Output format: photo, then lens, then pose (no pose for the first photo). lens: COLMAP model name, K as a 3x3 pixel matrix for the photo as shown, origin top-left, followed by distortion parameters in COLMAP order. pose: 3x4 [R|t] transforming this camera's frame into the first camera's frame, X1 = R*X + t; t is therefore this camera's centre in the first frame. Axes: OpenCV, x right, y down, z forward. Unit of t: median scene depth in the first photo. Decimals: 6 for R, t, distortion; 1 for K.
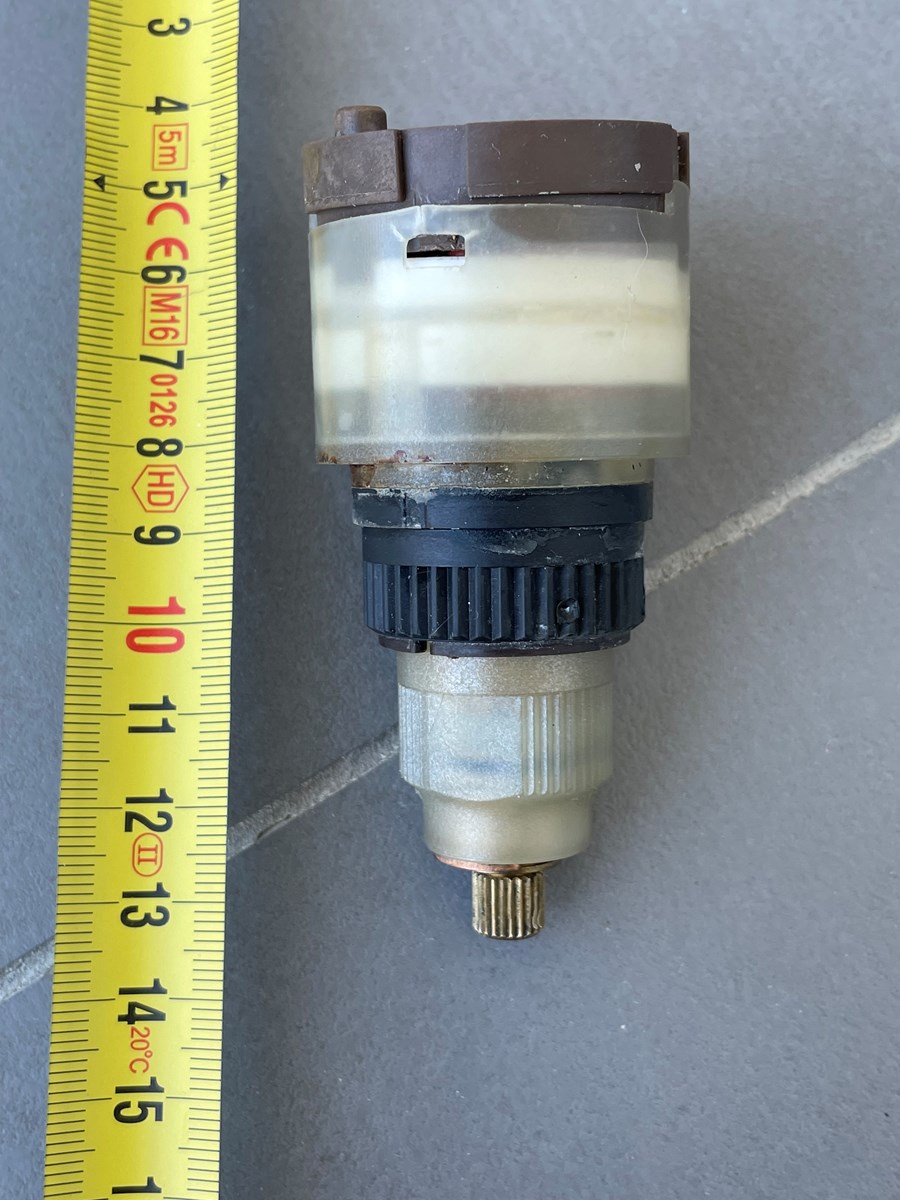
lens RADIAL K [[1506.5, 0, 447.5], [0, 1506.5, 601.5], [0, 0, 1]] dist [0.027462, 0.000000]
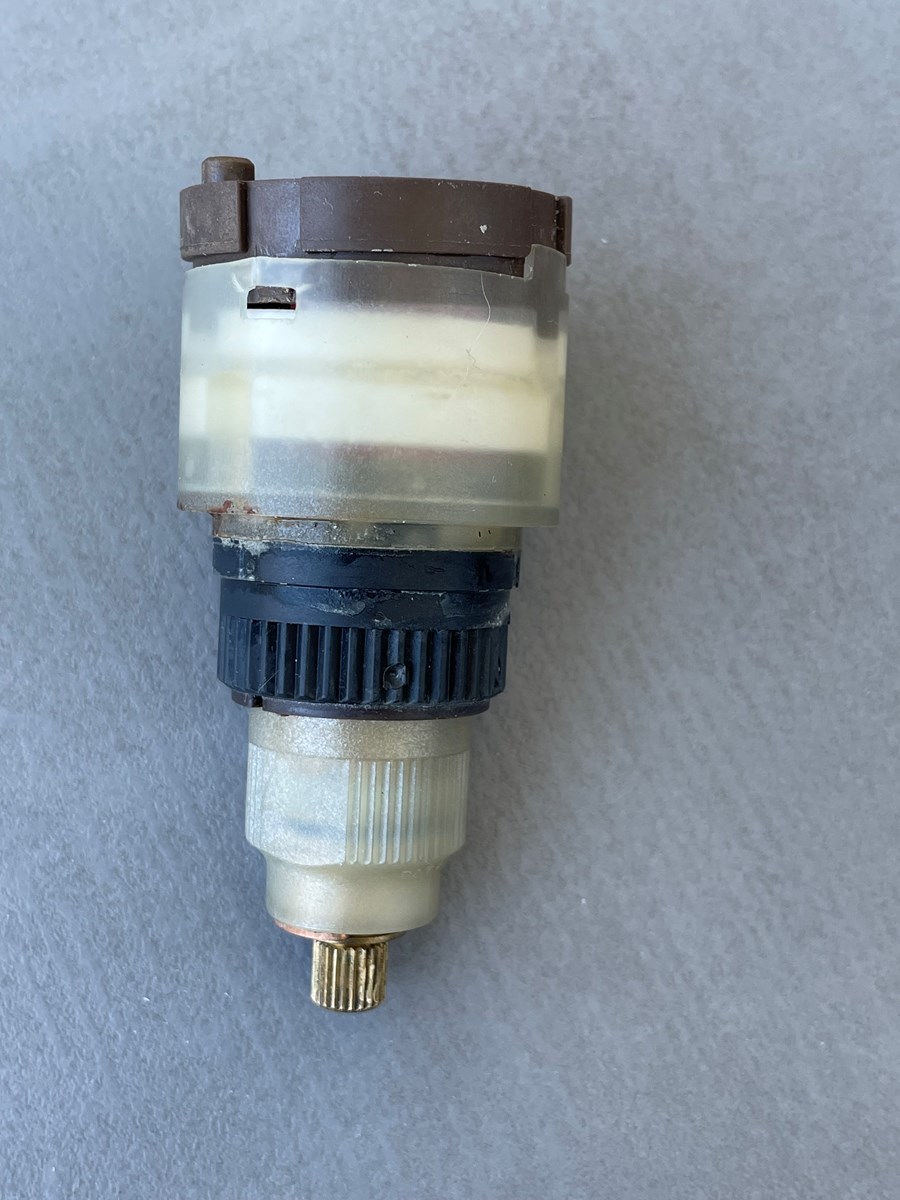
lens RADIAL K [[1506.5, 0, 450.9], [0, 1506.5, 596.8], [0, 0, 1]] dist [0.027462, 0.000000]
pose [[0.992078, 0.070535, -0.103948, 0.213009], [-0.075136, 0.996329, -0.041026, -0.007726], [0.100673, 0.048512, 0.993736, 0.033952]]
